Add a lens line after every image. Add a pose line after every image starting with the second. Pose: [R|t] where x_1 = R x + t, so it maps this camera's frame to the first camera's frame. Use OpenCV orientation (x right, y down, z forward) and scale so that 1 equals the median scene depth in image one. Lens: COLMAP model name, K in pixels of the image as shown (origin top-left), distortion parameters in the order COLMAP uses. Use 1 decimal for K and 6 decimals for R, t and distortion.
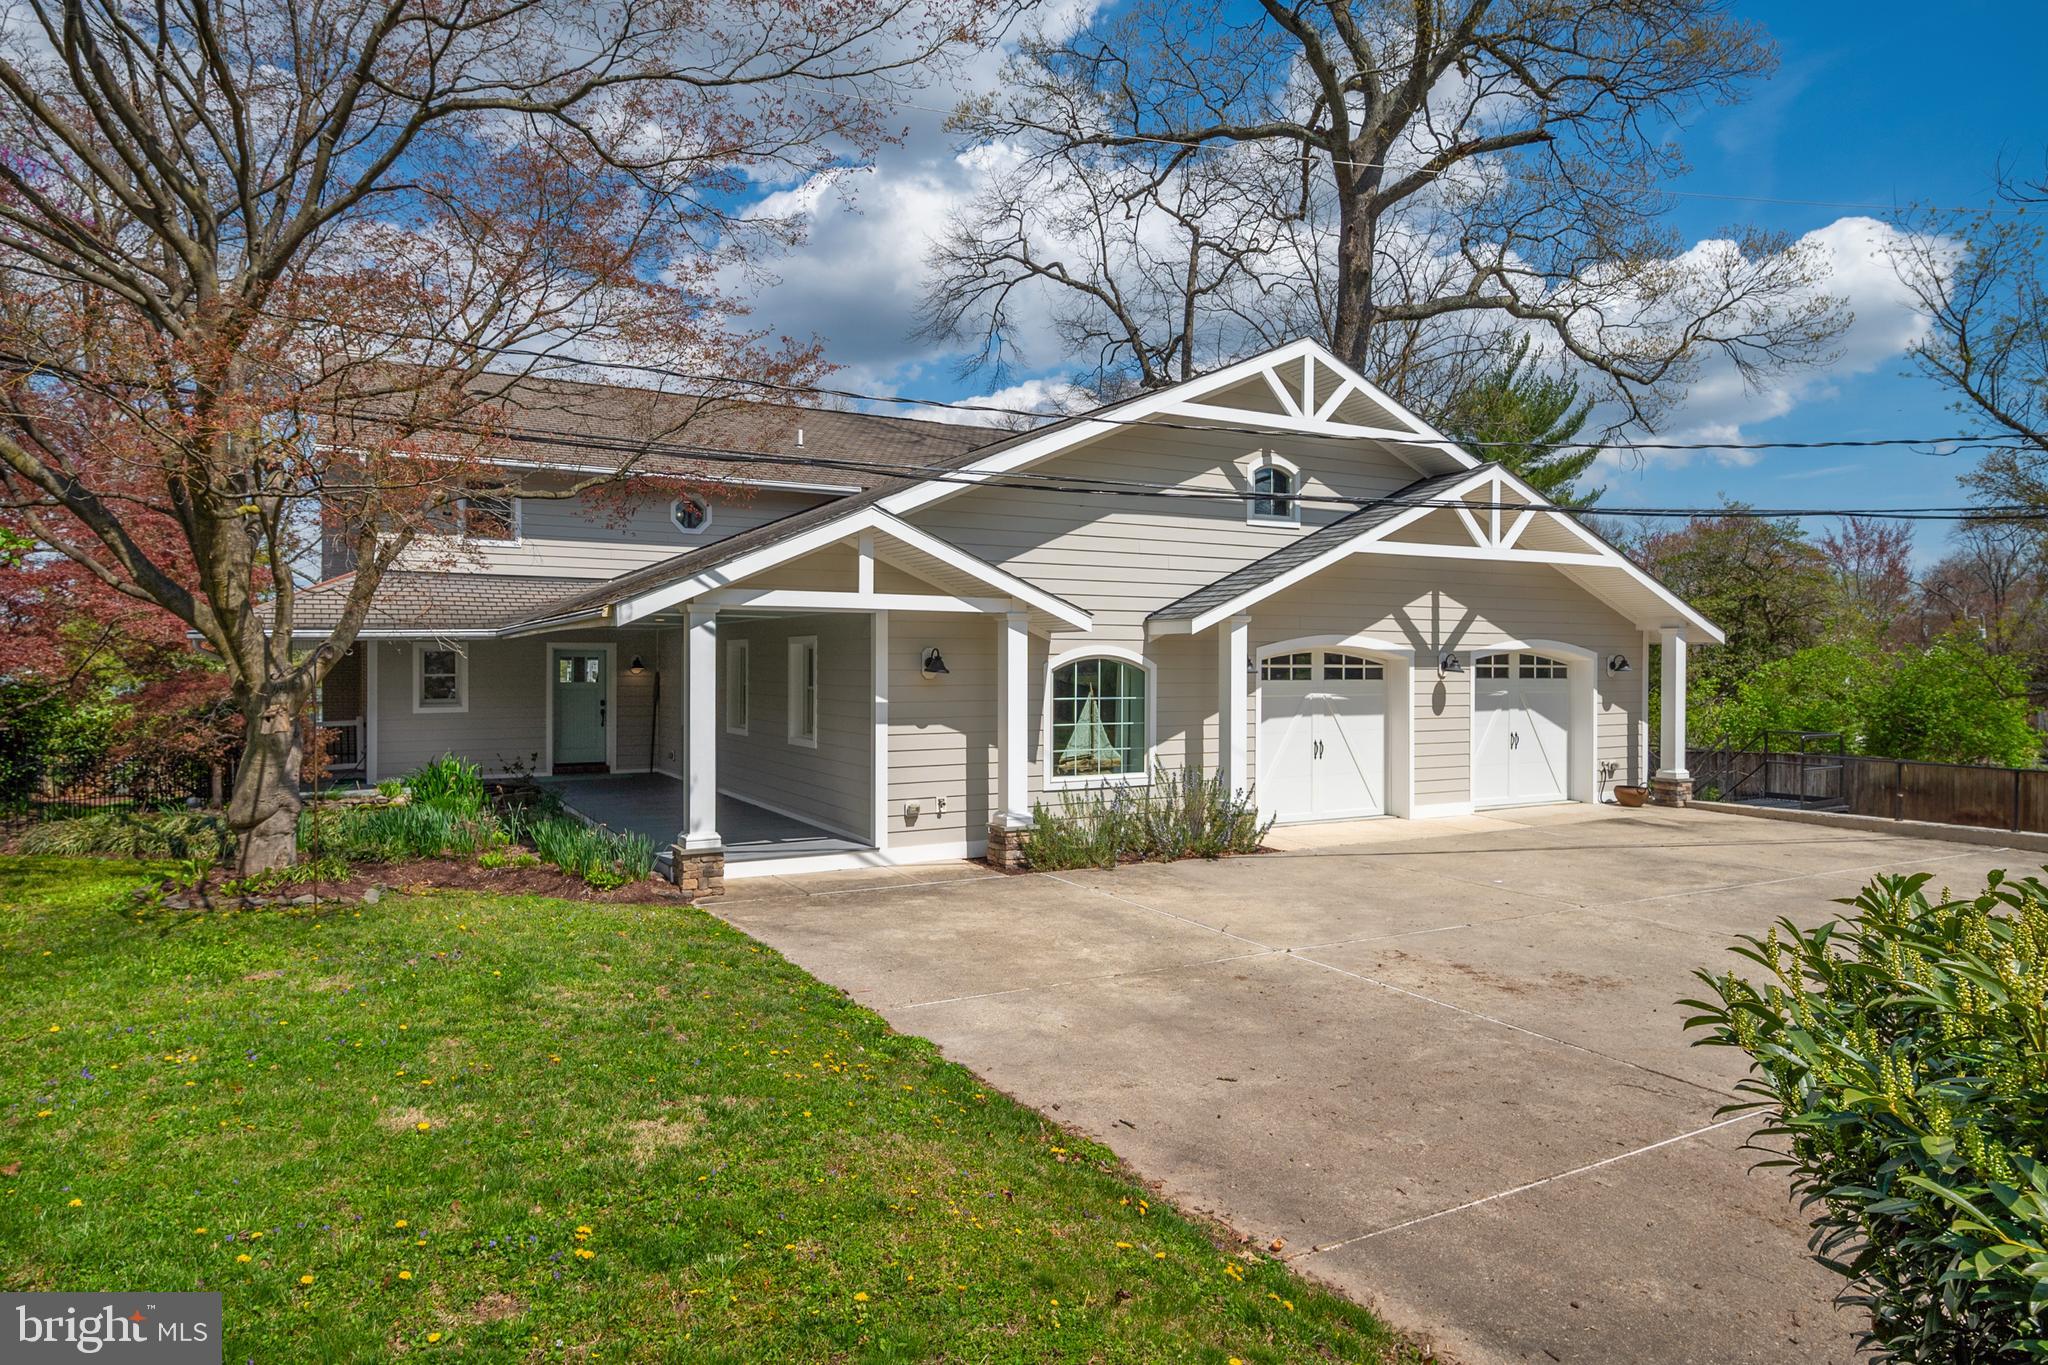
lens RADIAL K [[1229.5, 0, 1024.0], [0, 1229.5, 682.5], [0, 0, 1]] dist [-0.003759, -0.000612]
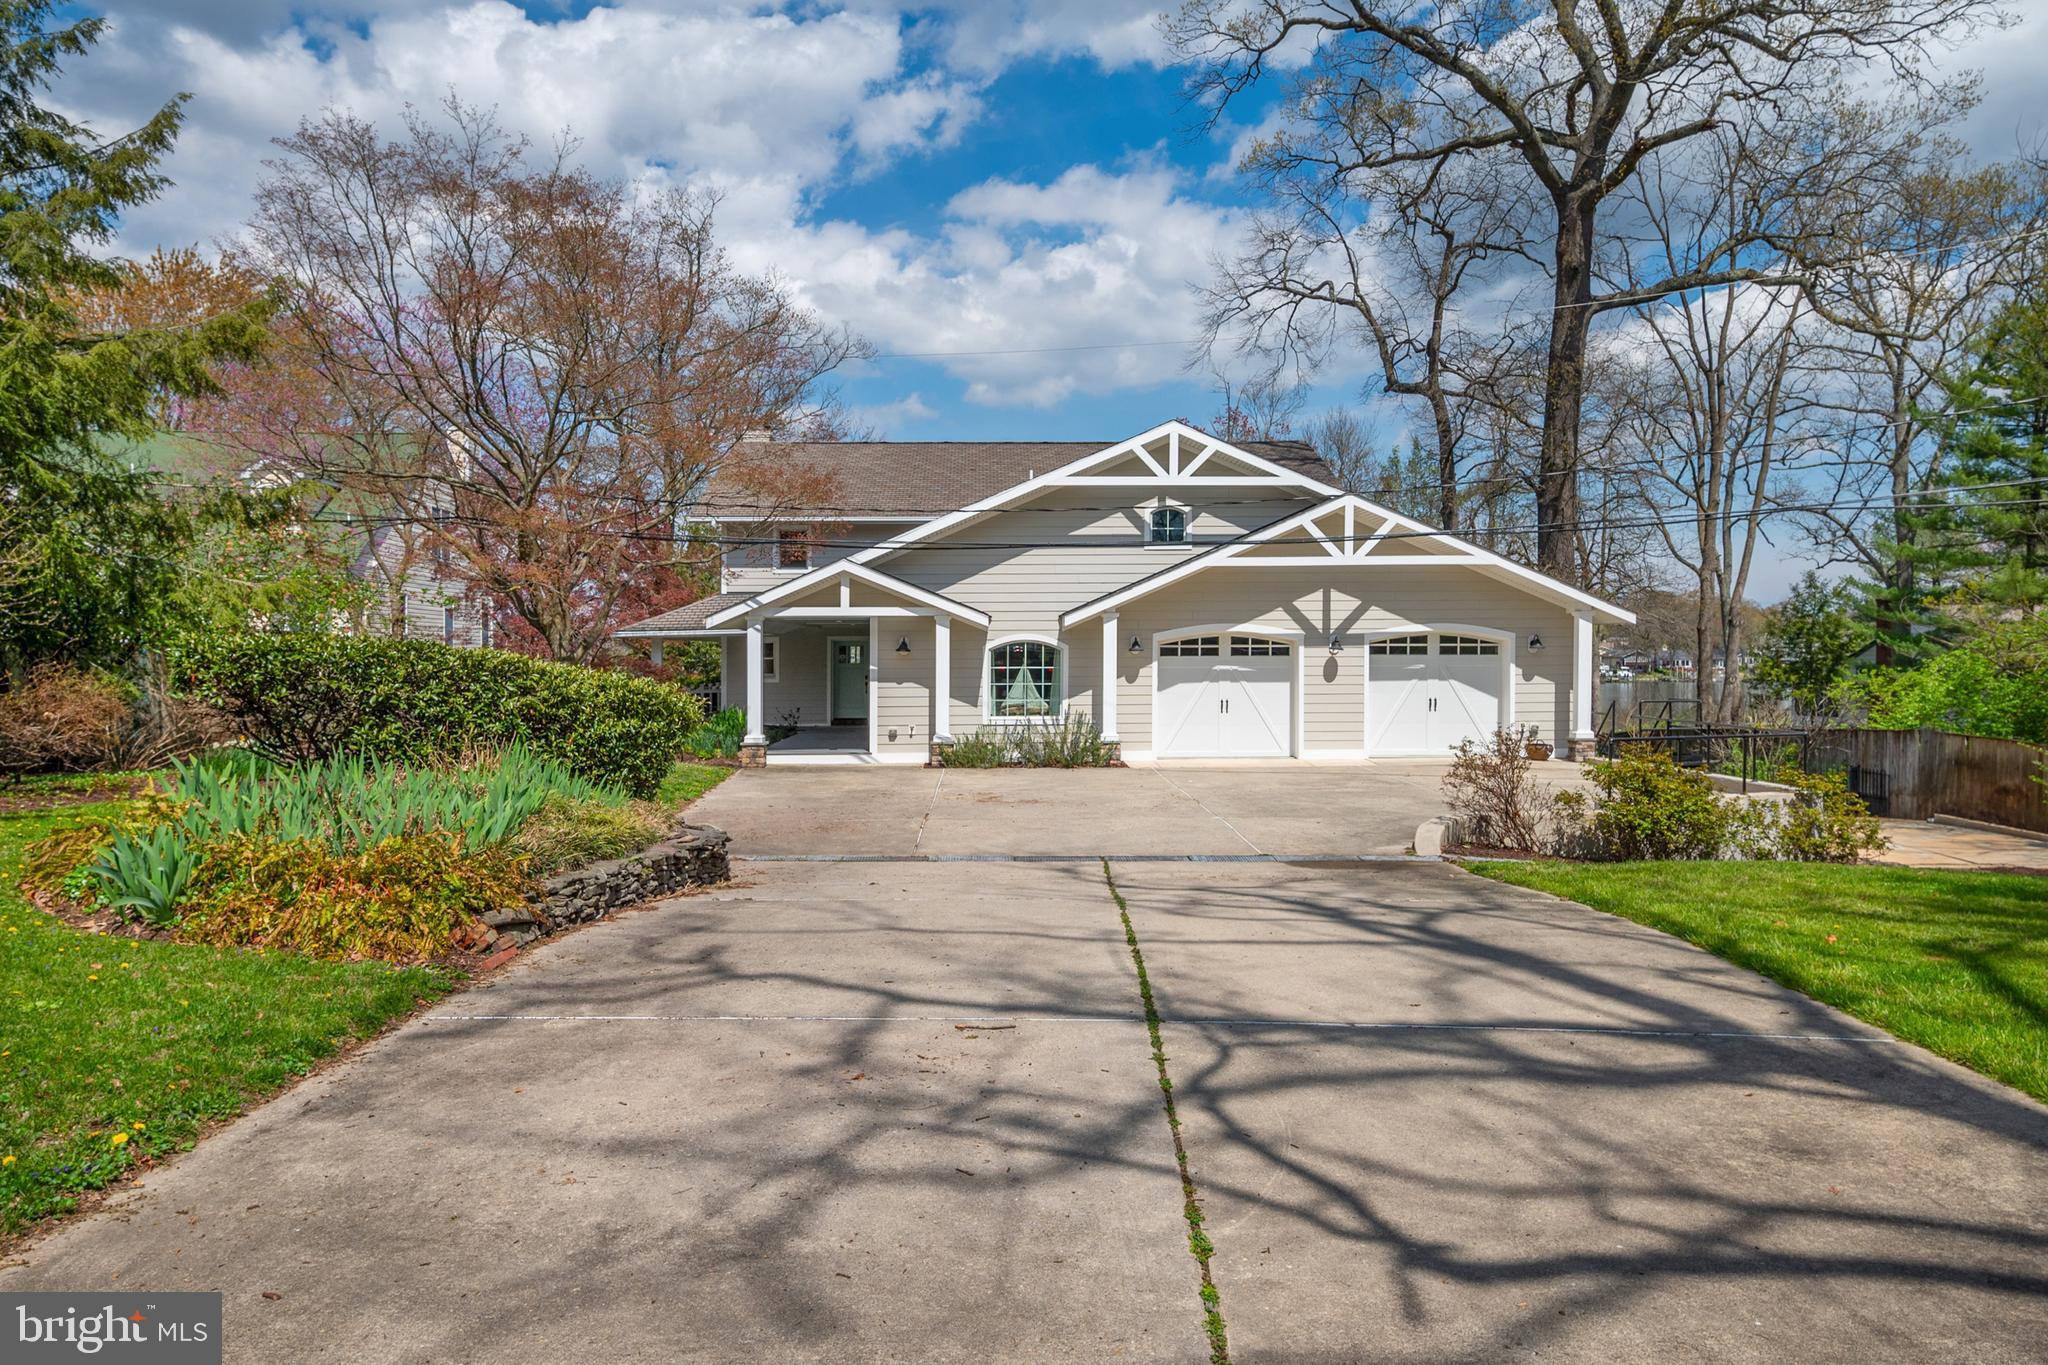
lens RADIAL K [[1478.6, 0, 1024.0], [0, 1478.6, 682.5], [0, 0, 1]] dist [0.006780, 0.001211]
pose [[0.882046, 0.001074, -0.471162, 0.857443], [0.000049, 0.999997, 0.002370, 0.024625], [0.471163, -0.002113, 0.882044, -0.602785]]
